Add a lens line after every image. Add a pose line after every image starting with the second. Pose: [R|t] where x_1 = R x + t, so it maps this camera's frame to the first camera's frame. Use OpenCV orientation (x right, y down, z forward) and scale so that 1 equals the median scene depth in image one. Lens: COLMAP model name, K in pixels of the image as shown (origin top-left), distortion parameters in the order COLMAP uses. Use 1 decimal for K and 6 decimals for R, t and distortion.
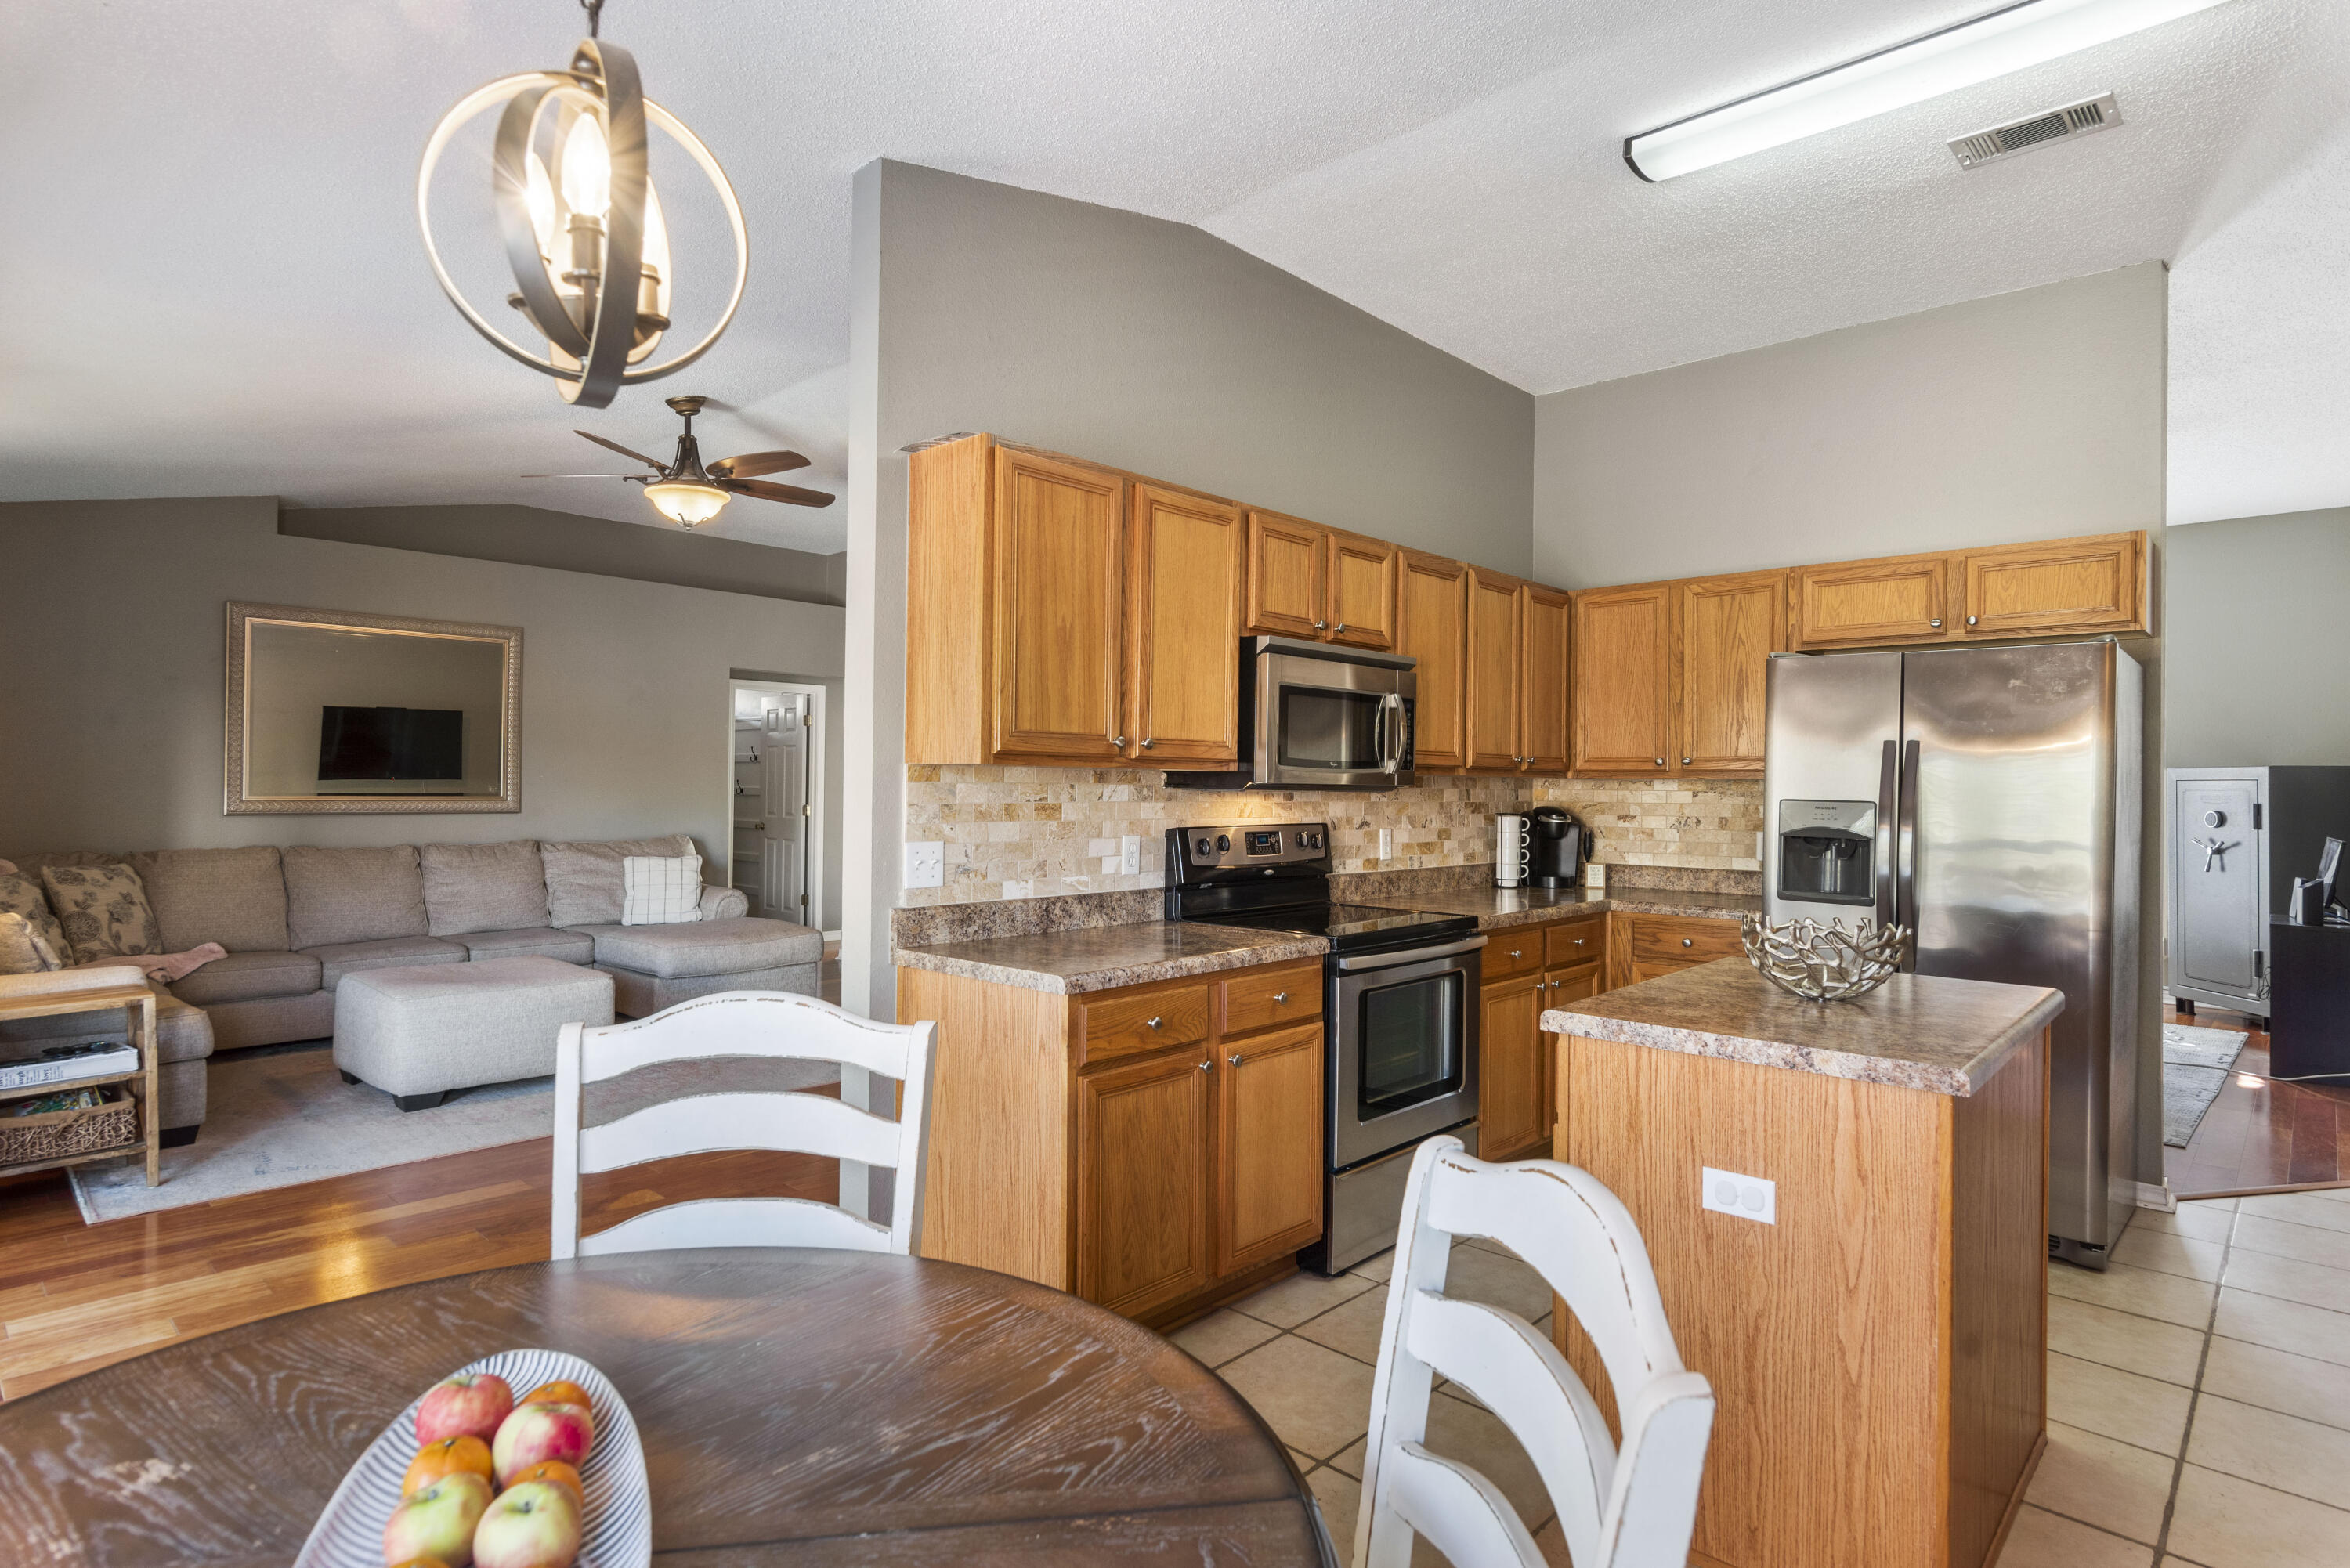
lens RADIAL K [[1229.0, 0, 1179.0], [0, 1229.0, 776.8], [0, 0, 1]] dist [0.001475, -0.000849]
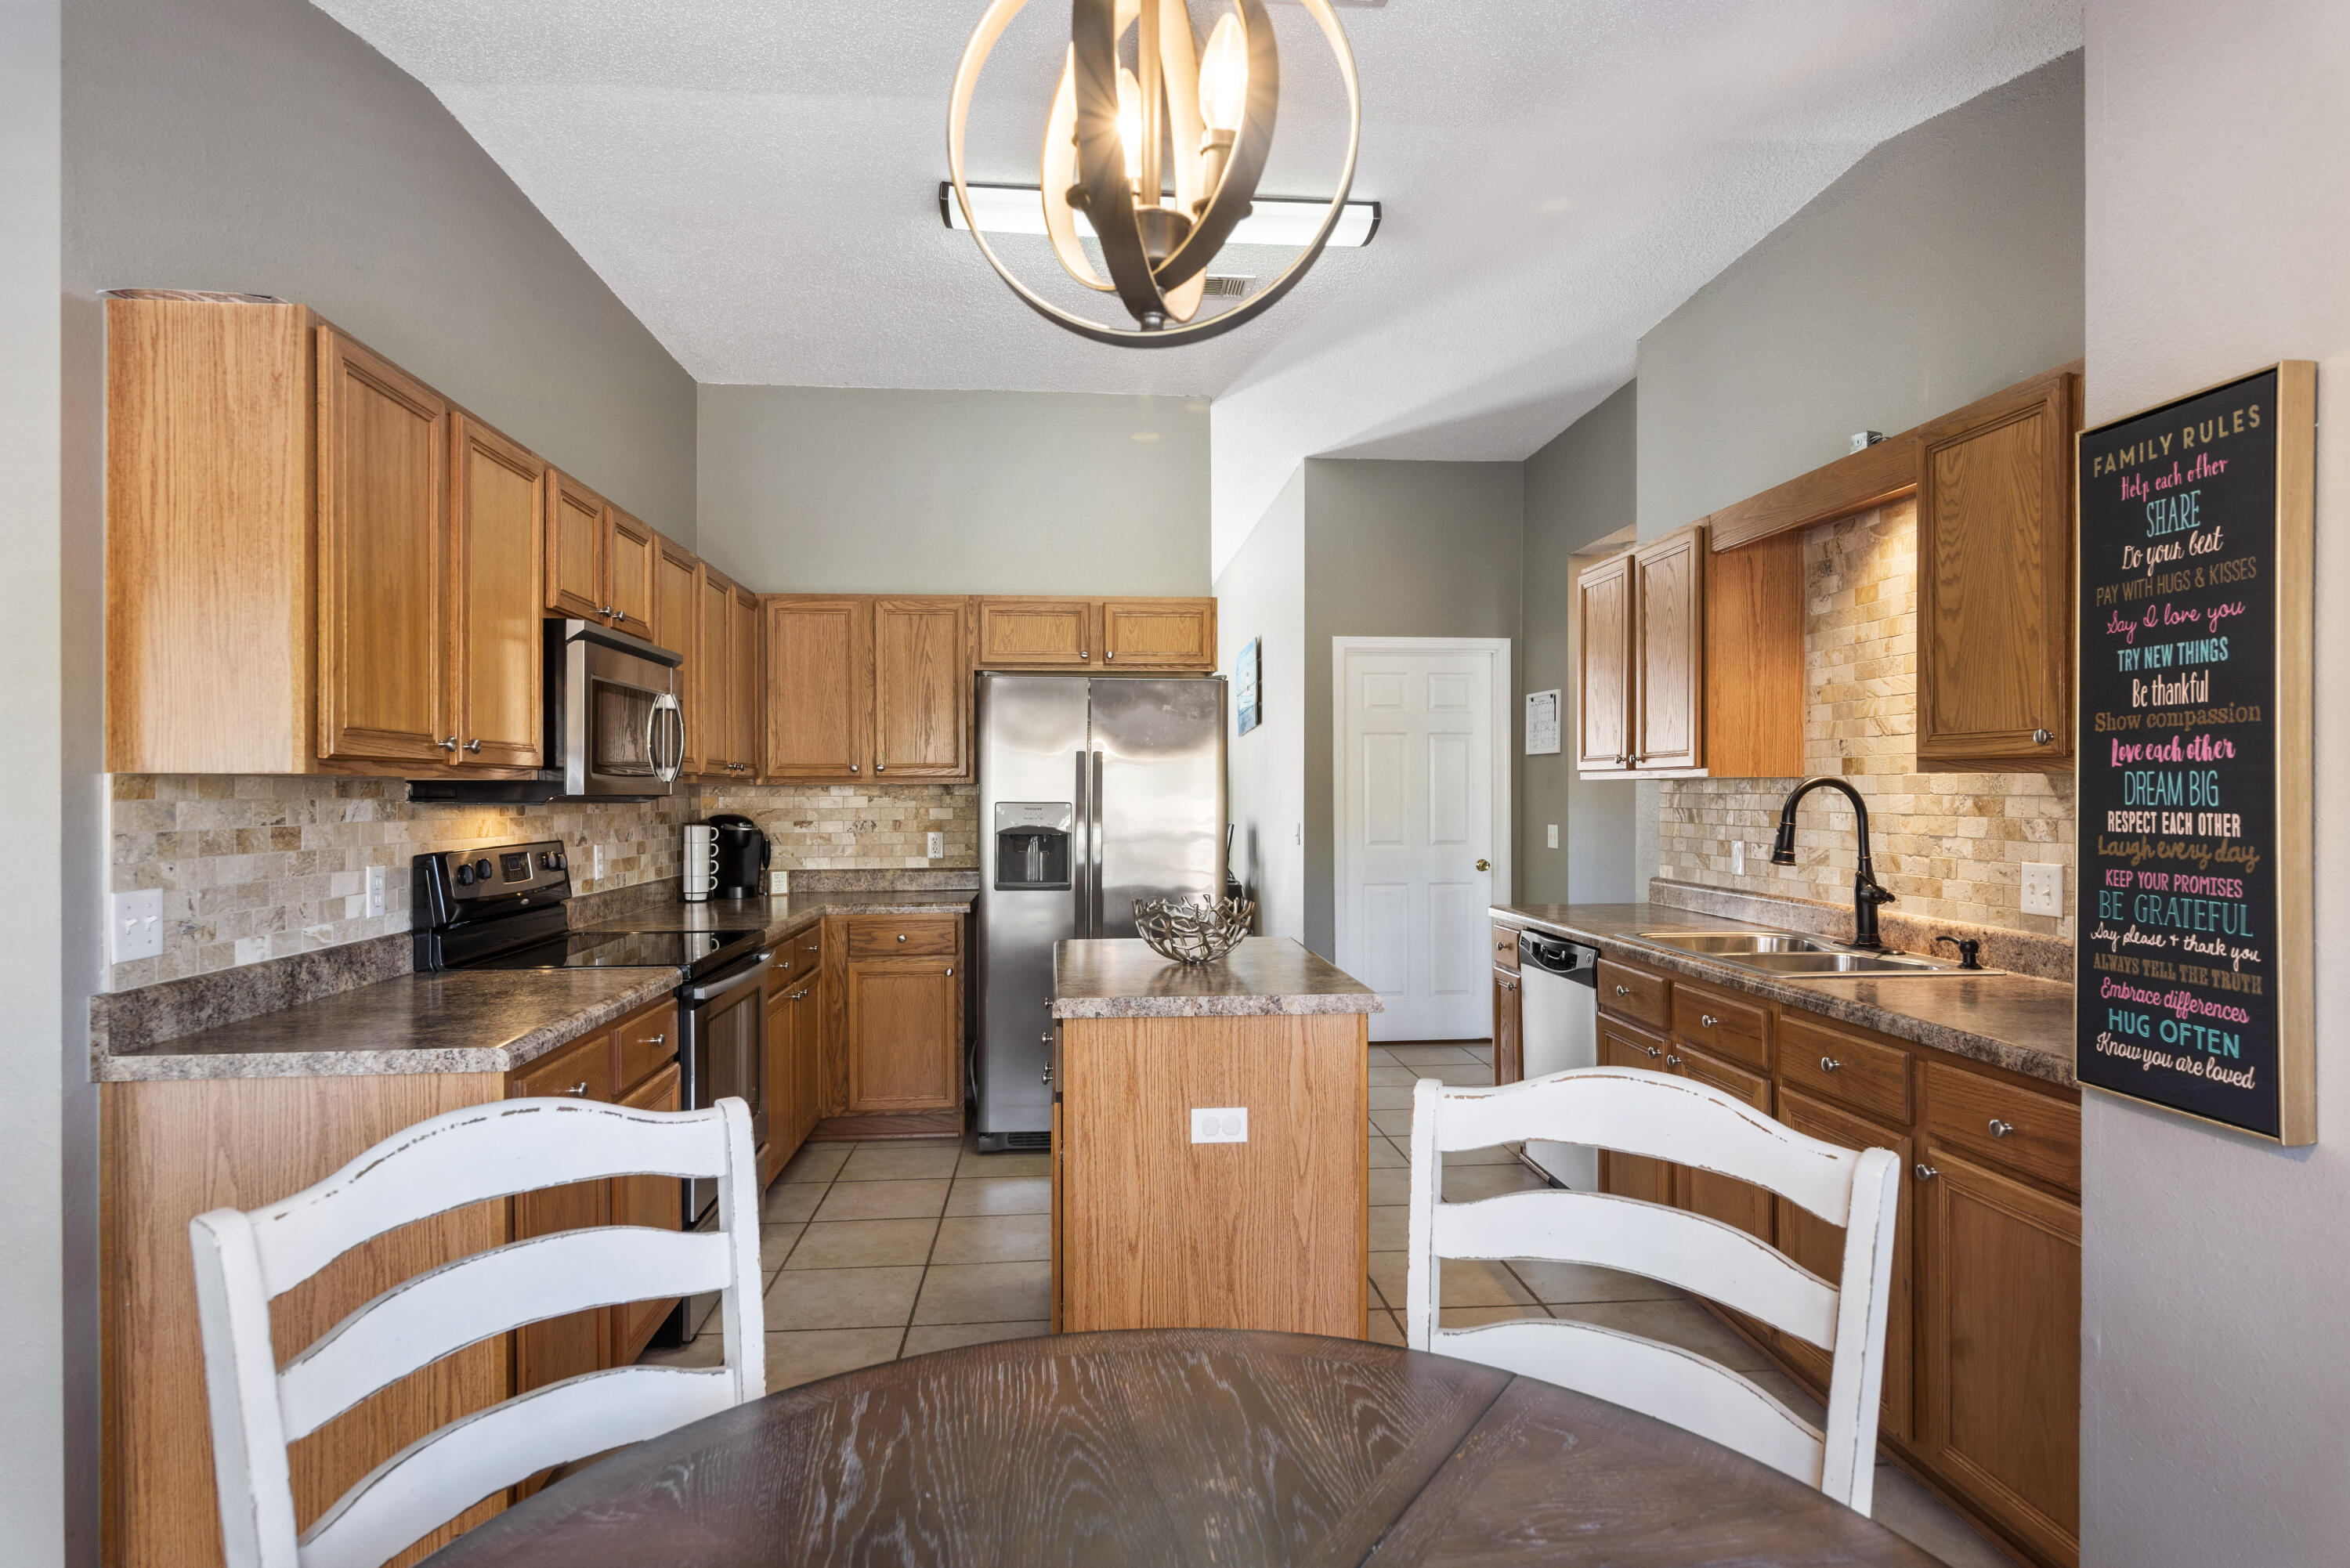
lens RADIAL K [[1258.8, 0, 1179.0], [0, 1258.8, 790.1], [0, 0, 1]] dist [-0.003557, 0.002071]
pose [[0.669738, -0.012147, 0.742498, -0.281433], [0.006924, 0.999925, 0.010113, -0.003599], [-0.742565, -0.001633, 0.669772, 0.108434]]
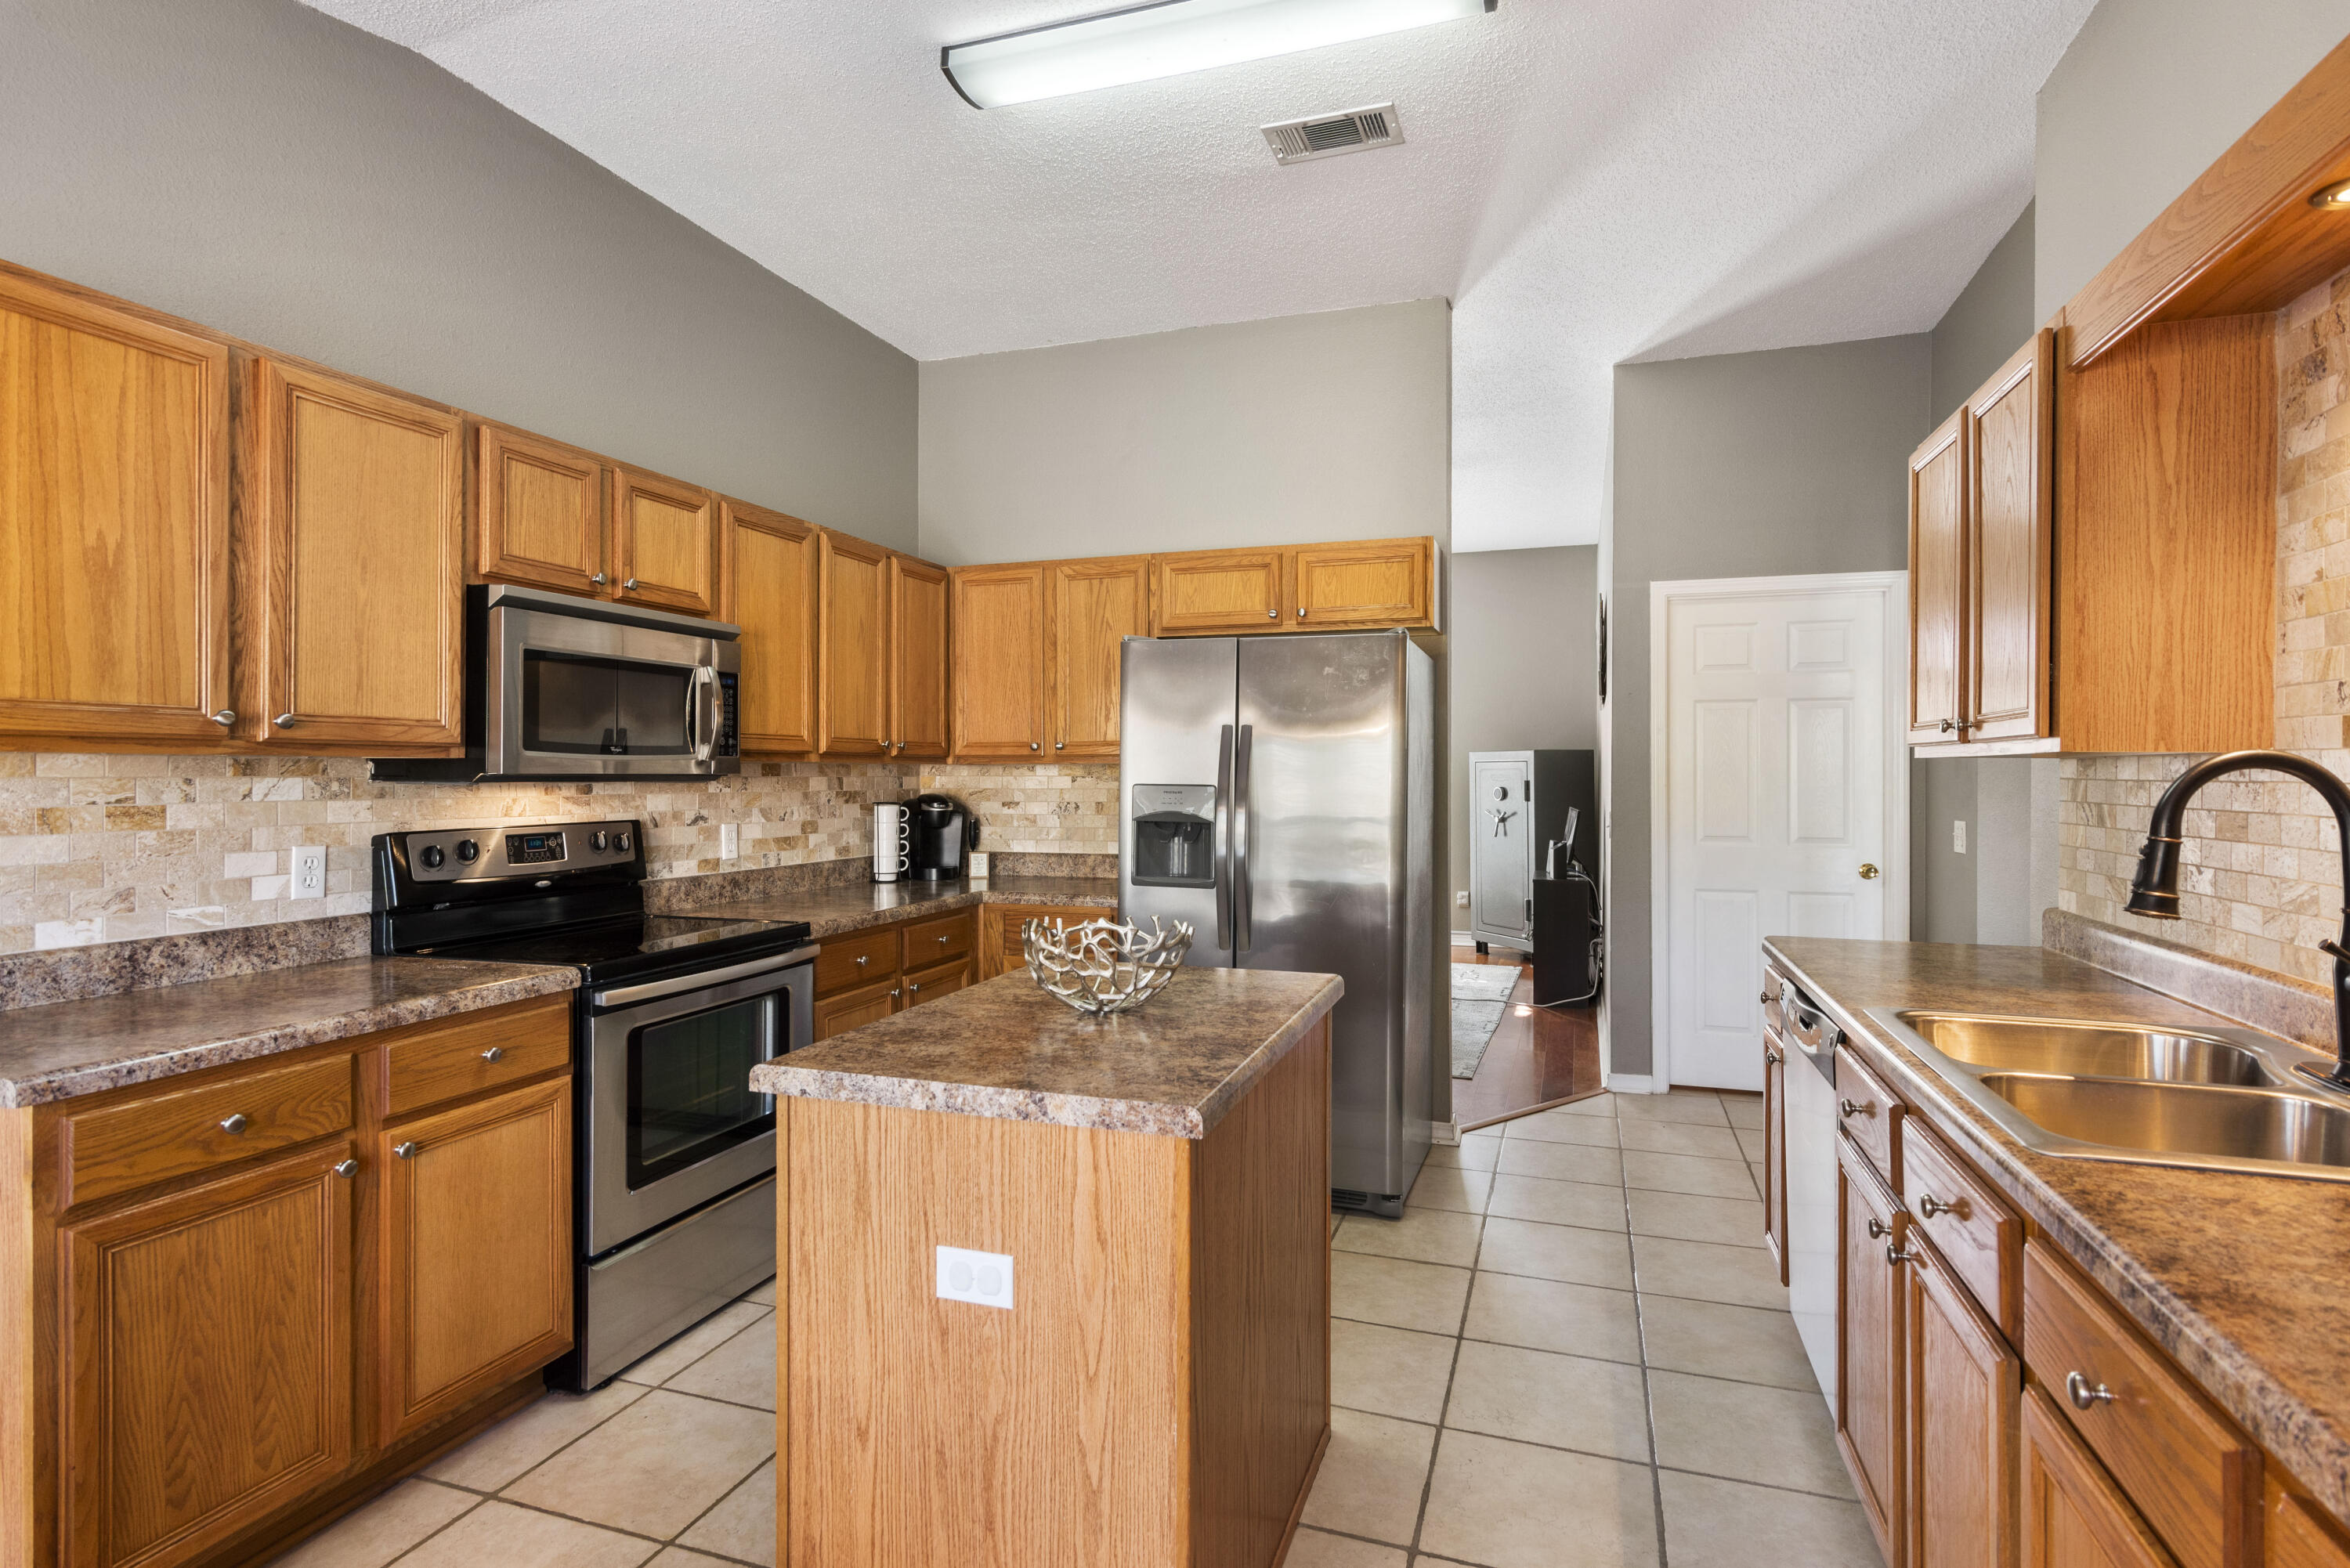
lens RADIAL K [[1173.0, 0, 1183.2], [0, 1173.0, 771.6], [0, 0, 1]] dist [0.002156, -0.000567]
pose [[0.911052, -0.010060, 0.412169, 0.149512], [0.007093, 0.999937, 0.008727, 0.000400], [-0.412231, -0.005027, 0.911065, 0.135076]]
